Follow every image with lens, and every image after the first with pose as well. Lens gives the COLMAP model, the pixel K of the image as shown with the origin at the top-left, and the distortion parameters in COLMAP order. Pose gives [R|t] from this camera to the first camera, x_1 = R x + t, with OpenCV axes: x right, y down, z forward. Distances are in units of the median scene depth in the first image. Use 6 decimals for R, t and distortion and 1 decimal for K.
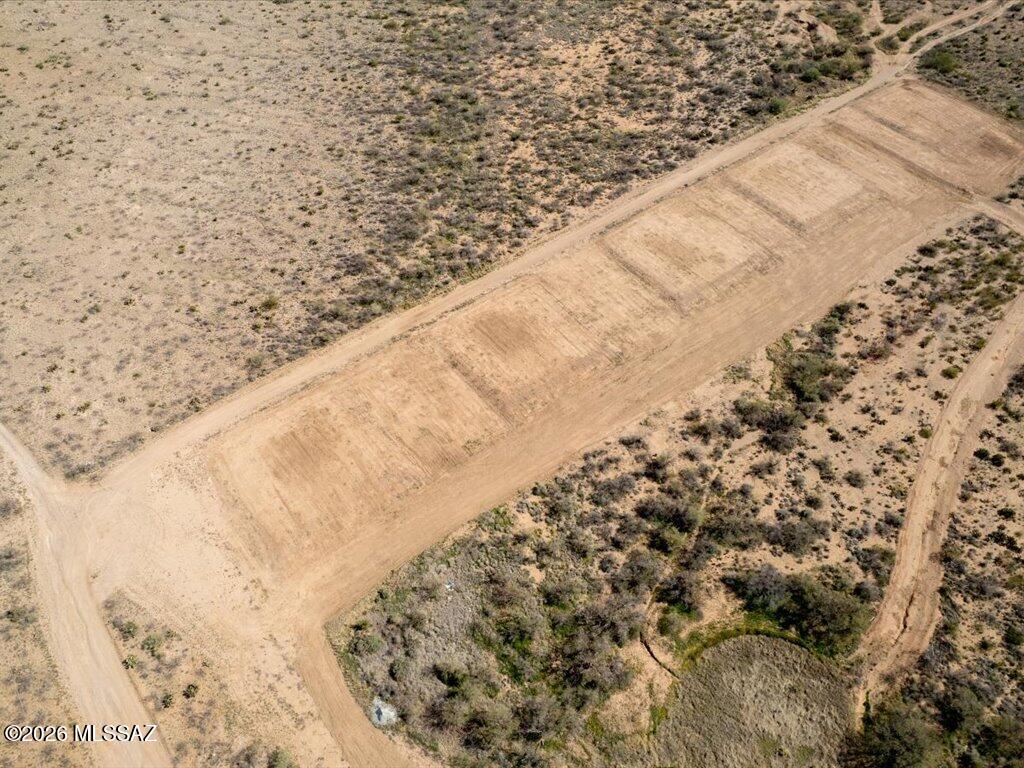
lens RADIAL K [[737.0, 0, 514.3], [0, 737.0, 386.4], [0, 0, 1]] dist [-0.069655, 0.053689]
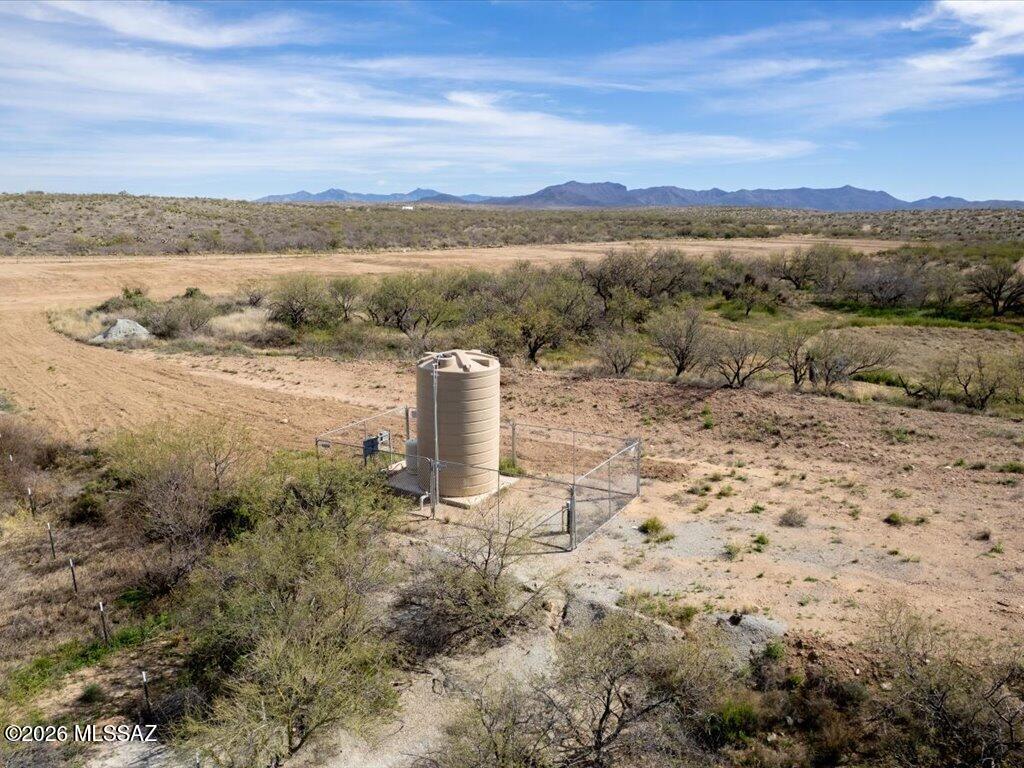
lens RADIAL K [[737.0, 0, 512.2], [0, 737.0, 383.5], [0, 0, 1]] dist [-0.069655, 0.053689]
pose [[0.995119, -0.014517, 0.097614, -0.002946], [0.069897, 0.801942, -0.593298, 0.536513], [-0.069668, 0.597225, 0.799042, 0.504554]]
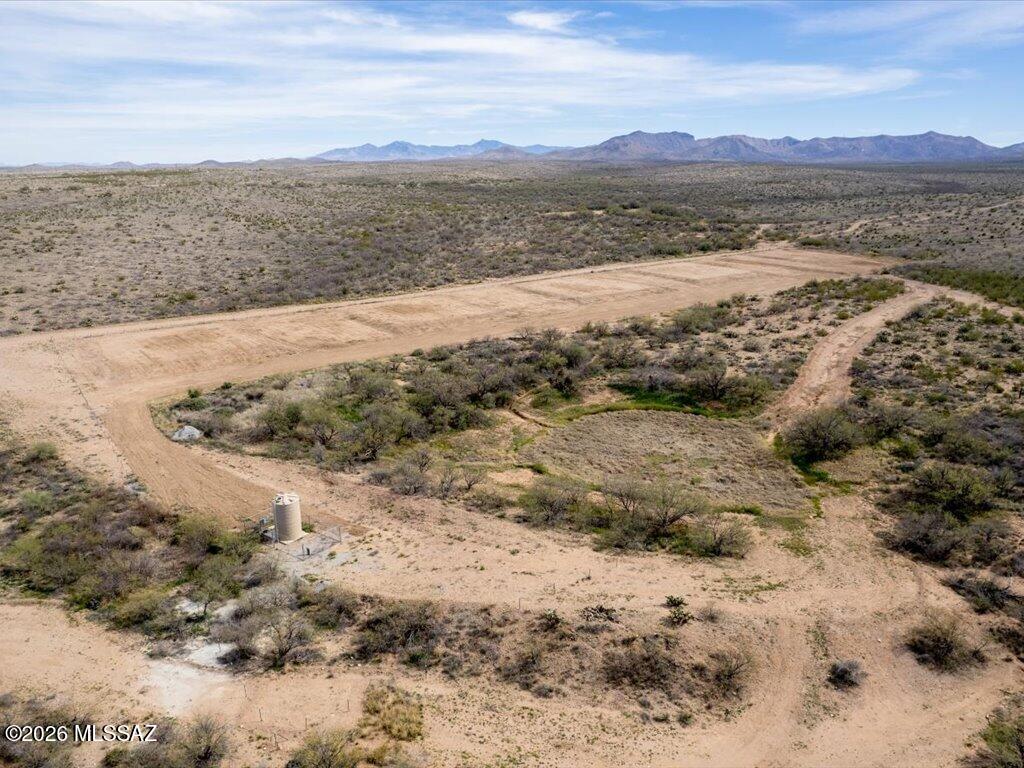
lens RADIAL K [[737.0, 0, 512.4], [0, 737.0, 382.3], [0, 0, 1]] dist [-0.069655, 0.053689]
pose [[0.999903, -0.008337, 0.011149, 0.133515], [0.013071, 0.837855, -0.545736, 0.634275], [-0.004792, 0.545829, 0.837883, 0.204099]]
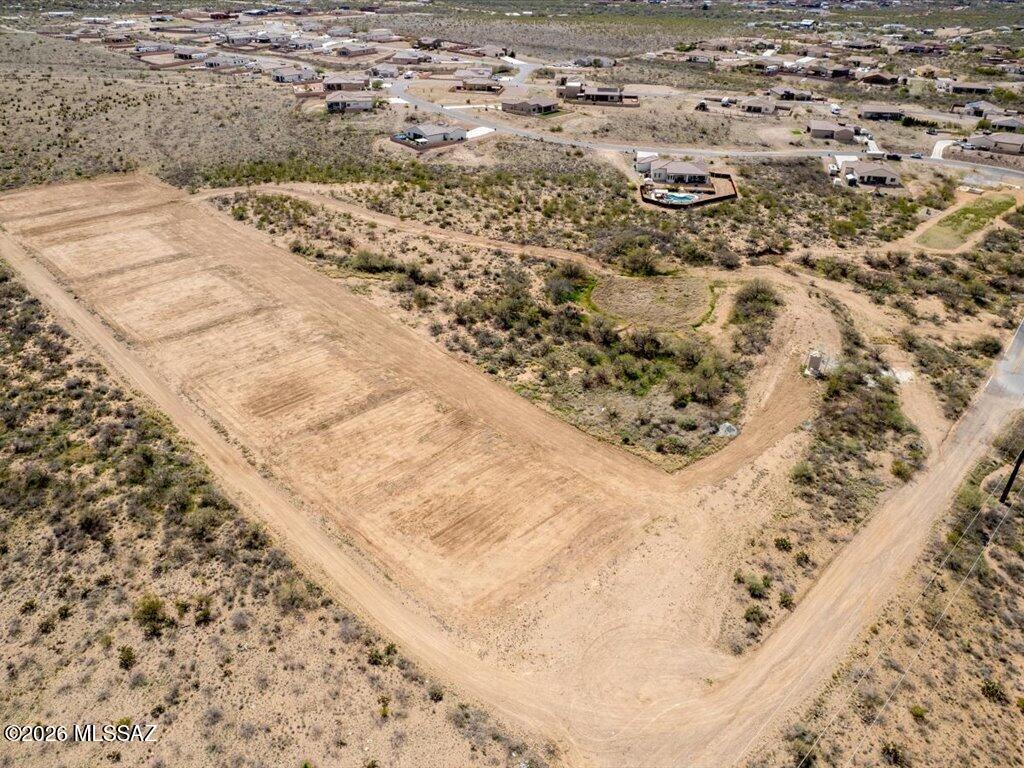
lens RADIAL K [[737.0, 0, 517.6], [0, 737.0, 381.7], [0, 0, 1]] dist [-0.069655, 0.053689]
pose [[-0.111640, -0.512918, 0.851147, -0.820435], [0.747387, 0.521150, 0.412086, -0.243823], [-0.654942, 0.682142, 0.325167, 0.582072]]
